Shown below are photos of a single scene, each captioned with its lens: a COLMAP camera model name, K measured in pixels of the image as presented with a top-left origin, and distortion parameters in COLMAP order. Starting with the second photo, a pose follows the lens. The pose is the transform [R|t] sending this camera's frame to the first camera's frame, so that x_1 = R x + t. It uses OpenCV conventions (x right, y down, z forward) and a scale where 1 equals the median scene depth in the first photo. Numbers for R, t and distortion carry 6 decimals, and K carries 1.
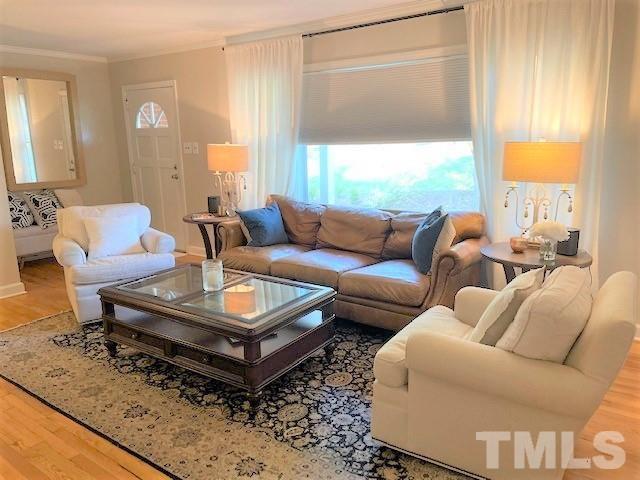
lens RADIAL K [[479.3, 0, 322.0], [0, 479.3, 233.7], [0, 0, 1]] dist [0.014519, -0.016716]
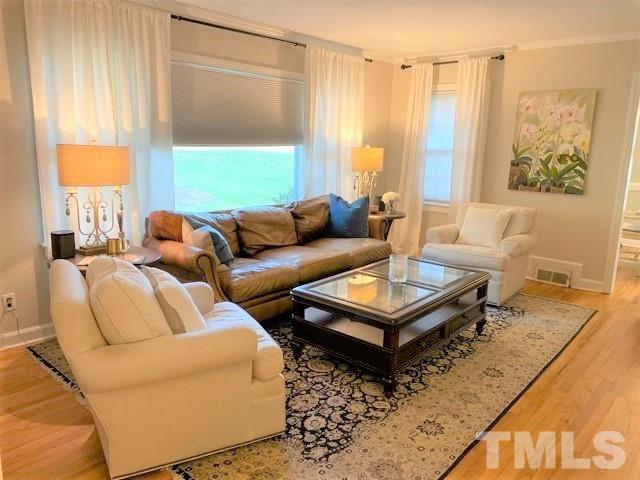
lens RADIAL K [[479.3, 0, 326.9], [0, 479.3, 222.4], [0, 0, 1]] dist [0.014519, -0.016716]
pose [[0.111952, -0.139853, 0.983823, -1.116199], [0.176219, 0.977150, 0.118852, -0.143067], [-0.977964, 0.160062, 0.134038, 0.863295]]
